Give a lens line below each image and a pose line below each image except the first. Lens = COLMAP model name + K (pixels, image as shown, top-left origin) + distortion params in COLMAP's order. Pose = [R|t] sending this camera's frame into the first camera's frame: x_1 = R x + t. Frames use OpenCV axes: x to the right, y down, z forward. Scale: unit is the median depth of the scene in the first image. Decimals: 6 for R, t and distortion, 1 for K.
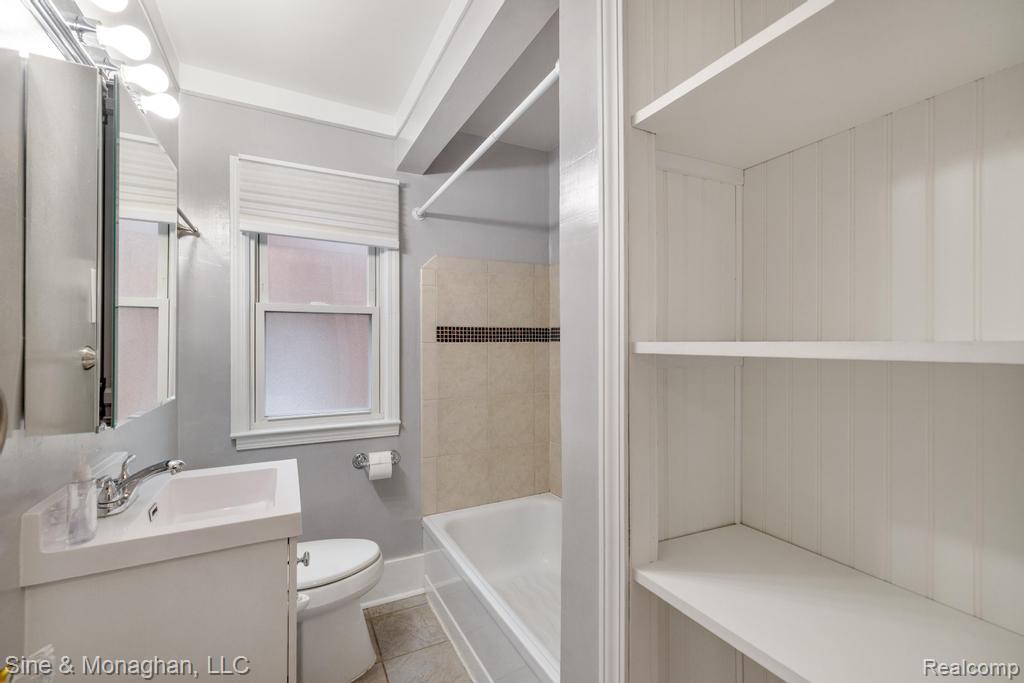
lens RADIAL K [[435.2, 0, 513.2], [0, 435.2, 341.0], [0, 0, 1]] dist [0.002991, 0.000789]
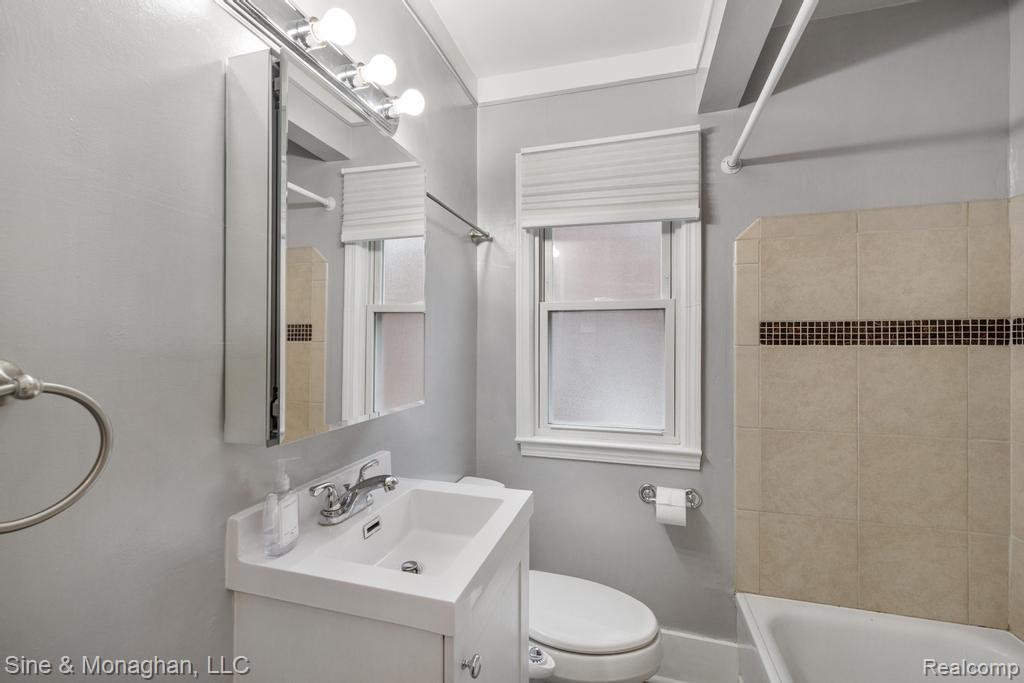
lens RADIAL K [[435.2, 0, 508.7], [0, 435.2, 341.7], [0, 0, 1]] dist [0.002991, 0.000789]
pose [[0.721246, 0.001976, -0.692677, 0.015291], [-0.000040, 0.999996, 0.002811, -0.004375], [0.692679, -0.002000, 0.721243, 0.239671]]
